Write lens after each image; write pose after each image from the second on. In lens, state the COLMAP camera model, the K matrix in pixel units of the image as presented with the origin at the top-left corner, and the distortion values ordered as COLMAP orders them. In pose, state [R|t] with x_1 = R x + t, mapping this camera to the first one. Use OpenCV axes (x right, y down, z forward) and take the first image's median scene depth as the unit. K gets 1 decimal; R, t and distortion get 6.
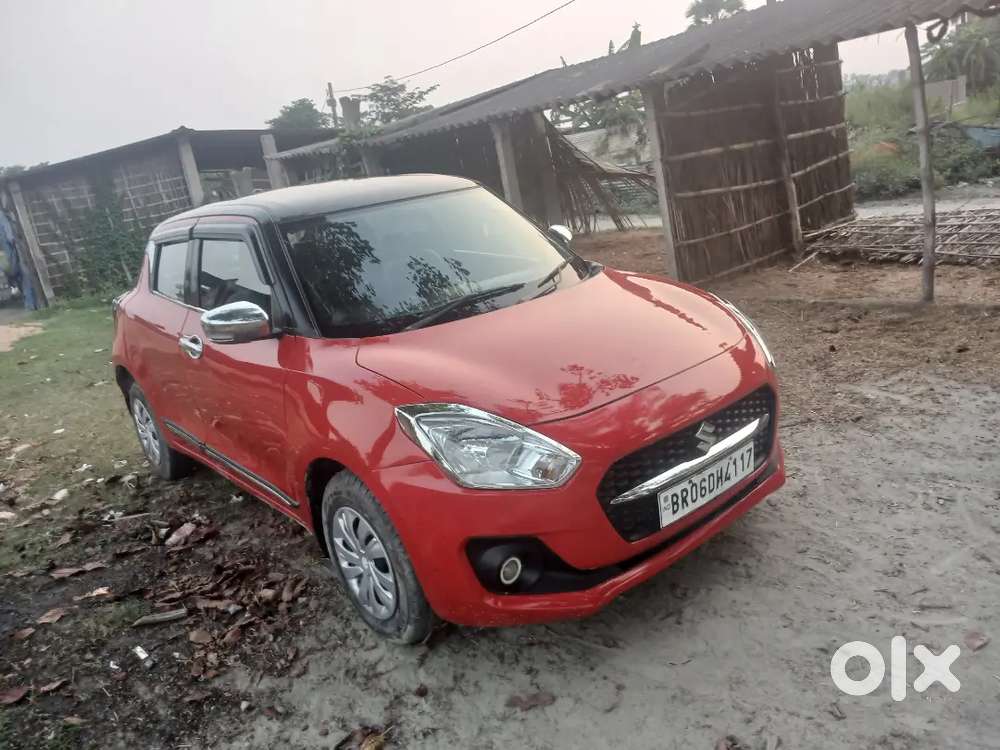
lens RADIAL K [[761.5, 0, 500.0], [0, 761.5, 375.0], [0, 0, 1]] dist [0.089165, -0.220764]
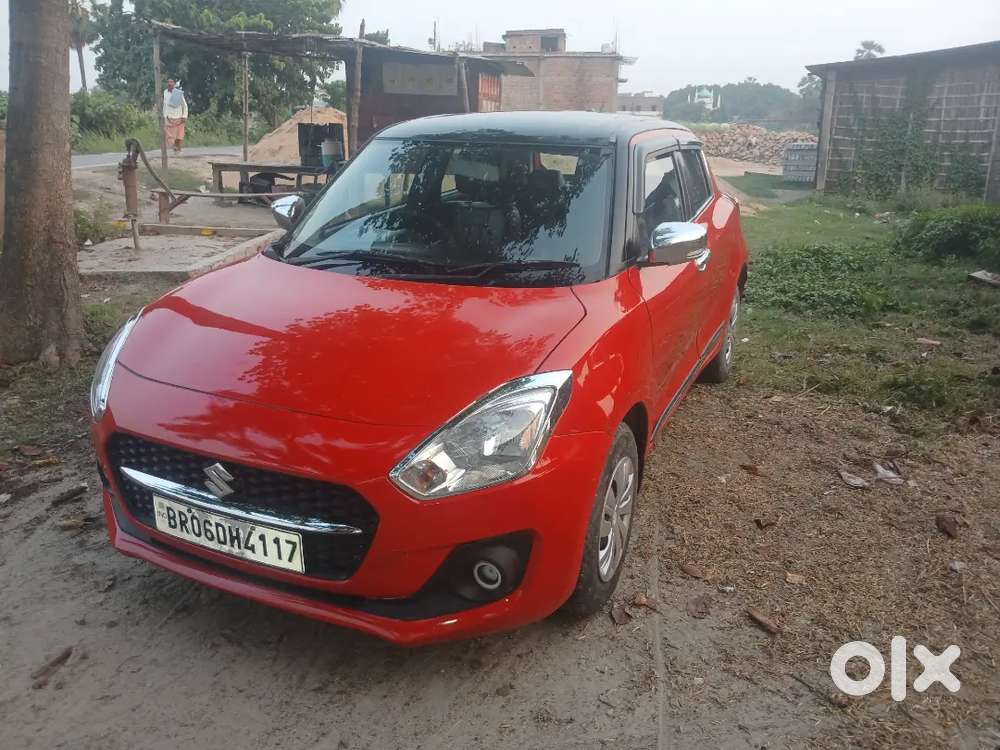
lens RADIAL K [[768.6, 0, 500.0], [0, 768.6, 375.0], [0, 0, 1]] dist [0.043097, -0.115353]
pose [[0.427368, 0.429805, -0.795376, 1.012390], [-0.323415, 0.894229, 0.309447, -0.379046], [0.844251, 0.124989, 0.521171, 0.800929]]
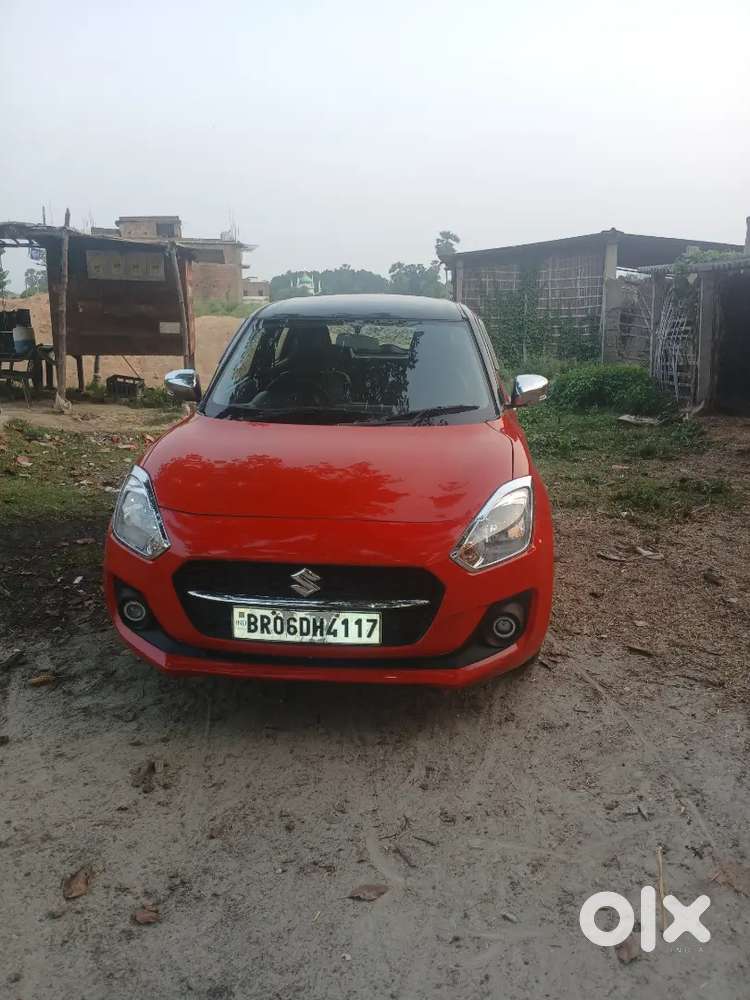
lens RADIAL K [[761.5, 0, 381.3], [0, 761.5, 502.3], [0, 0, 1]] dist [0.089165, -0.220764]
pose [[0.700722, 0.322342, -0.636462, 0.969978], [-0.300131, 0.942517, 0.146913, -0.207867], [0.647232, 0.088076, 0.757187, 0.259414]]
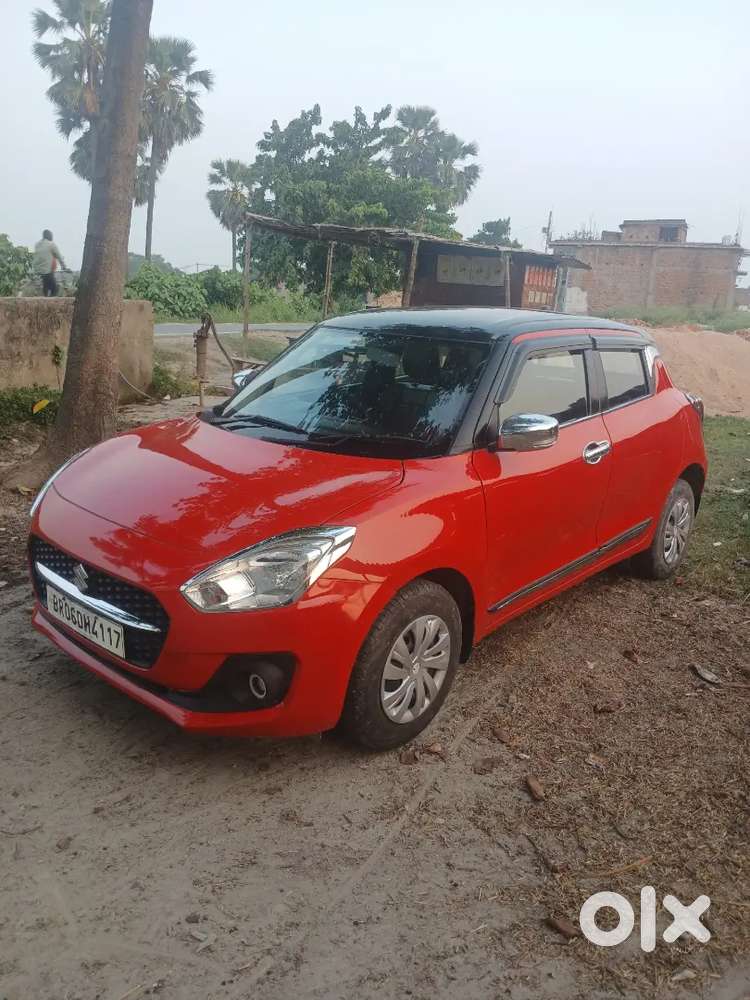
lens RADIAL K [[761.5, 0, 381.3], [0, 761.5, 502.3], [0, 0, 1]] dist [0.089165, -0.220764]
pose [[0.144293, 0.409382, -0.900880, 1.265319], [-0.341534, 0.875066, 0.342949, -0.532361], [0.928727, 0.258196, 0.266084, 1.072467]]
